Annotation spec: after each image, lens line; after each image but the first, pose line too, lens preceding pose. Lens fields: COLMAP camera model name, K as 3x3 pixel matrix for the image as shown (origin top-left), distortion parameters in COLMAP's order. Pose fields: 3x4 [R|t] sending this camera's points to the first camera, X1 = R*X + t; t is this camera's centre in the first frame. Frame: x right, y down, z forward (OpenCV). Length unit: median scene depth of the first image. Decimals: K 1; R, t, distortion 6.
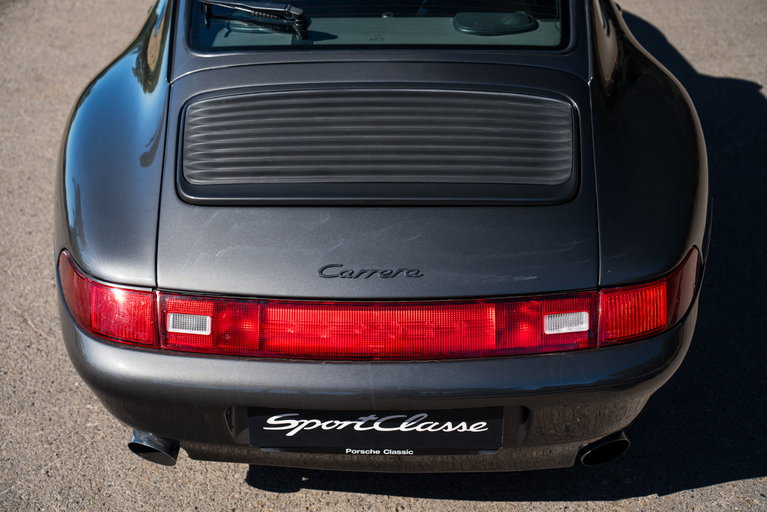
lens RADIAL K [[874.1, 0, 383.5], [0, 874.1, 256.0], [0, 0, 1]] dist [0.188613, 0.041933]
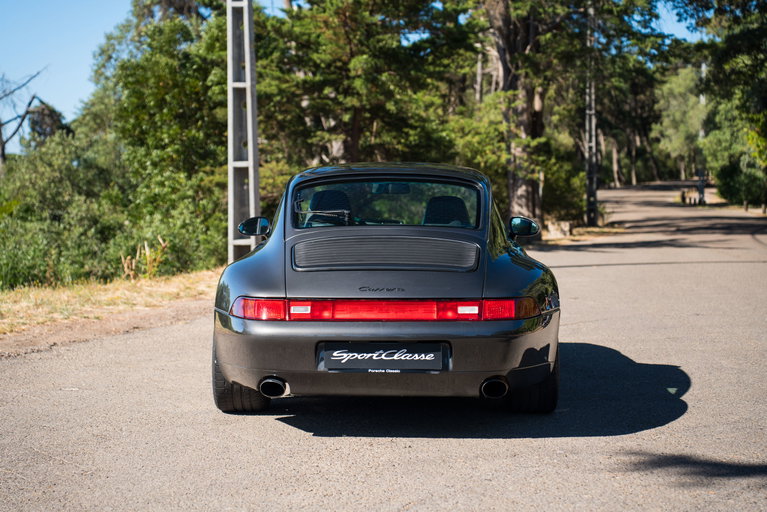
lens RADIAL K [[1380.3, 0, 385.7], [0, 1380.3, 267.1], [0, 0, 1]] dist [0.556475, -0.077195]
pose [[0.999928, 0.010420, -0.006003, 0.016324], [-0.012022, 0.879229, -0.476247, 1.620451], [0.000316, 0.476285, 0.879291, -2.102169]]
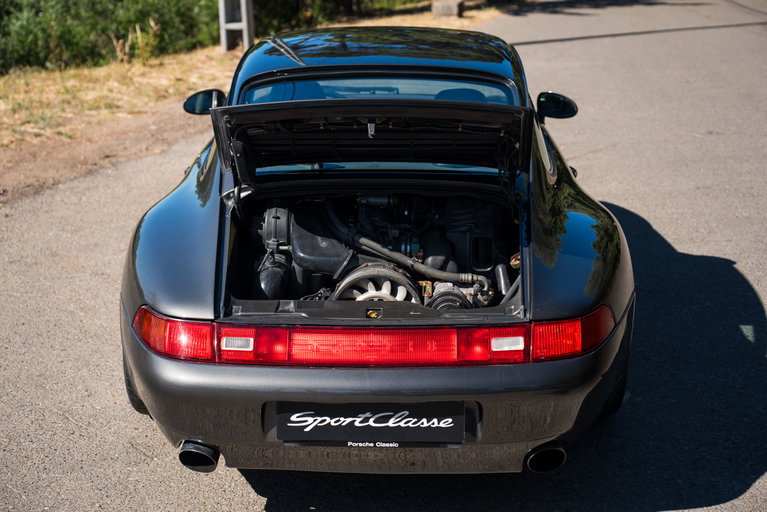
lens RADIAL K [[1104.8, 0, 383.5], [0, 1104.8, 256.0], [0, 0, 1]] dist [0.339484, 0.038610]
pose [[0.999980, 0.006382, -0.000293, 0.009857], [-0.006231, 0.964061, -0.265609, 0.400119], [-0.001412, 0.265606, 0.964081, -0.716130]]
